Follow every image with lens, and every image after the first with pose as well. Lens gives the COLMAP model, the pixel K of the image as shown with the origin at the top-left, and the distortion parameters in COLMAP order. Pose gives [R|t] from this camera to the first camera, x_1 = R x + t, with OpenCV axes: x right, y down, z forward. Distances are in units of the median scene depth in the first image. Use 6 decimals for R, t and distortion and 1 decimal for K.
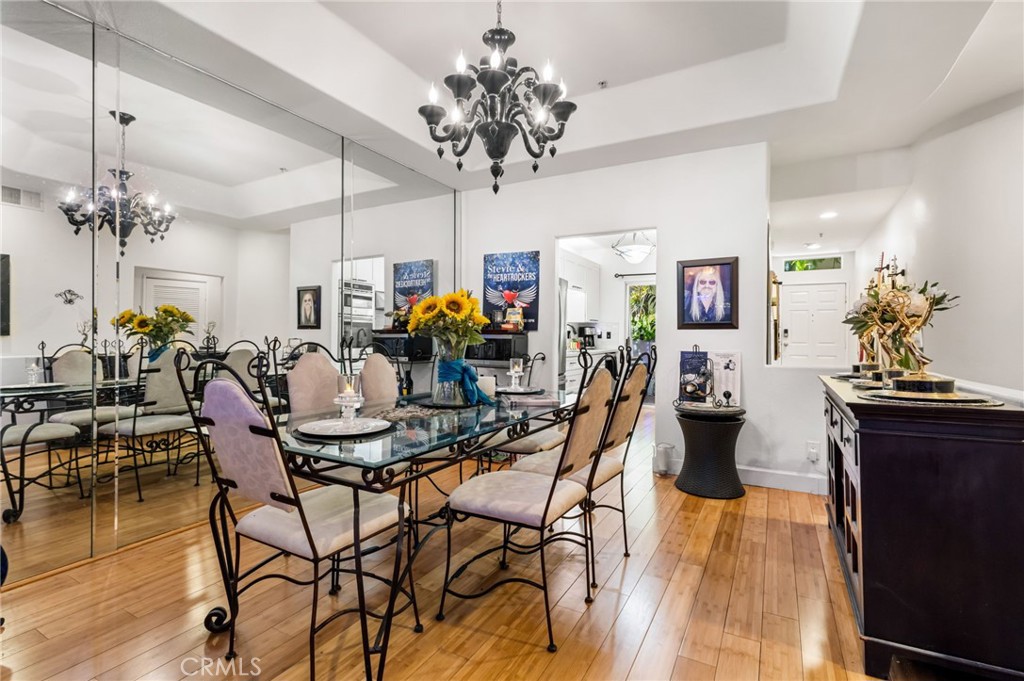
lens RADIAL K [[481.2, 0, 509.4], [0, 481.2, 338.8], [0, 0, 1]] dist [0.020882, -0.002808]
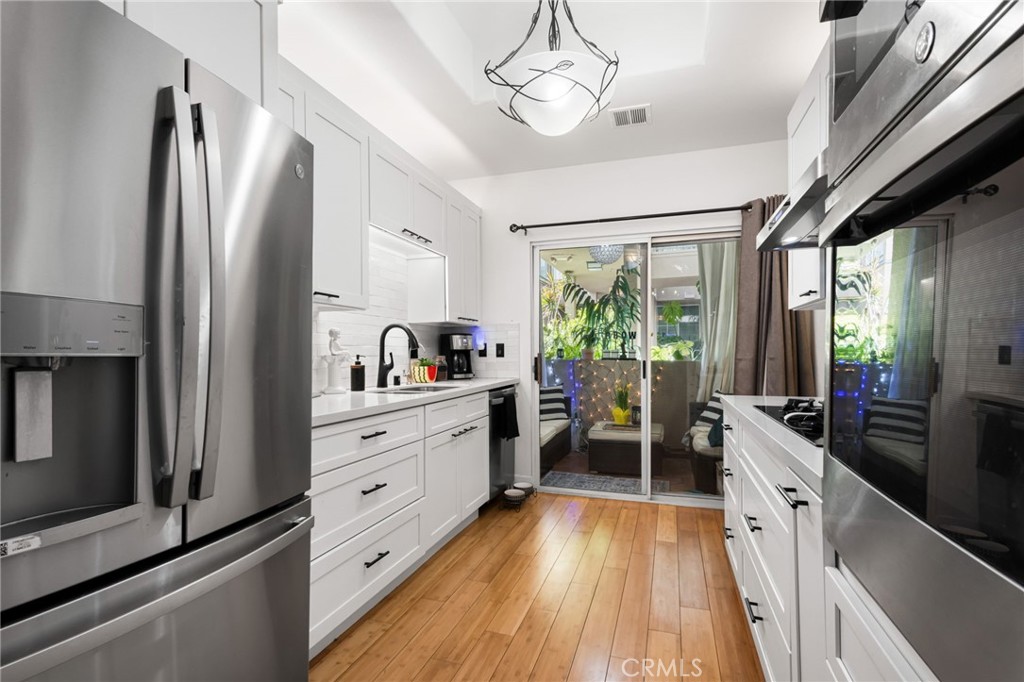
lens RADIAL K [[481.2, 0, 511.6], [0, 481.2, 346.9], [0, 0, 1]] dist [0.020882, -0.002808]
pose [[0.982312, -0.007682, 0.187094, 0.124567], [0.011076, 0.999792, -0.017103, -0.002258], [-0.186923, 0.018872, 0.982193, 0.507677]]
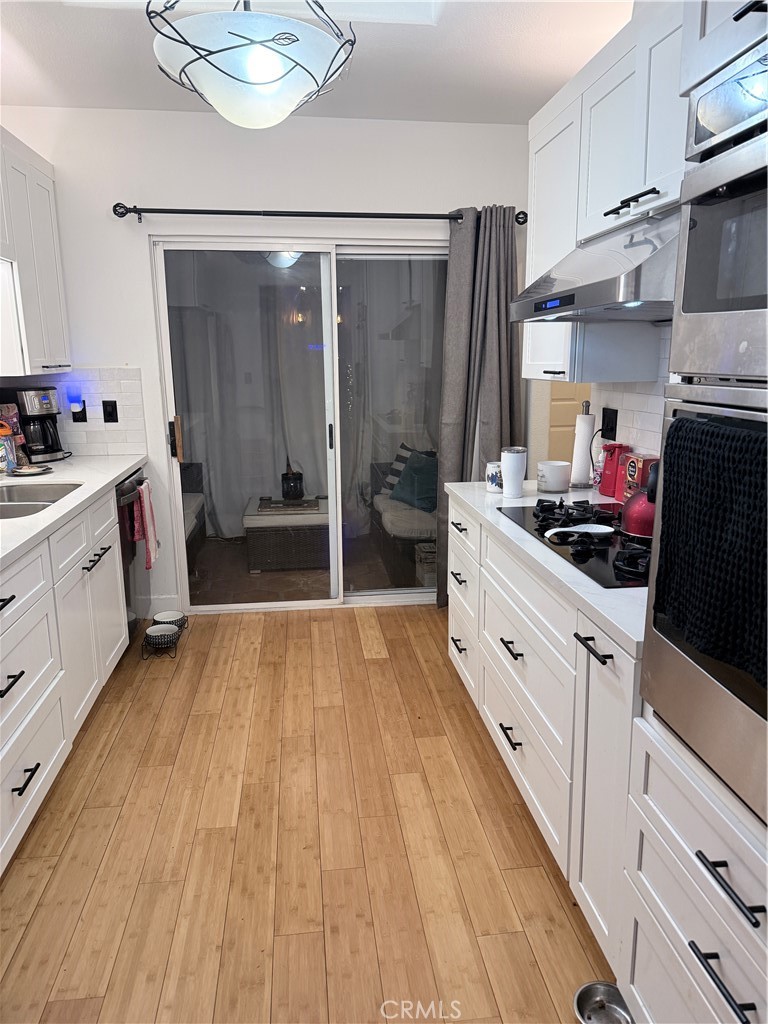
lens RADIAL K [[717.0, 0, 386.5], [0, 717.0, 508.7], [0, 0, 1]] dist [0.072813, -0.056569]
pose [[0.819793, -0.129499, 0.557825, 0.081332], [0.022334, 0.980585, 0.194820, -0.033524], [-0.572224, -0.147254, 0.806769, 0.503304]]
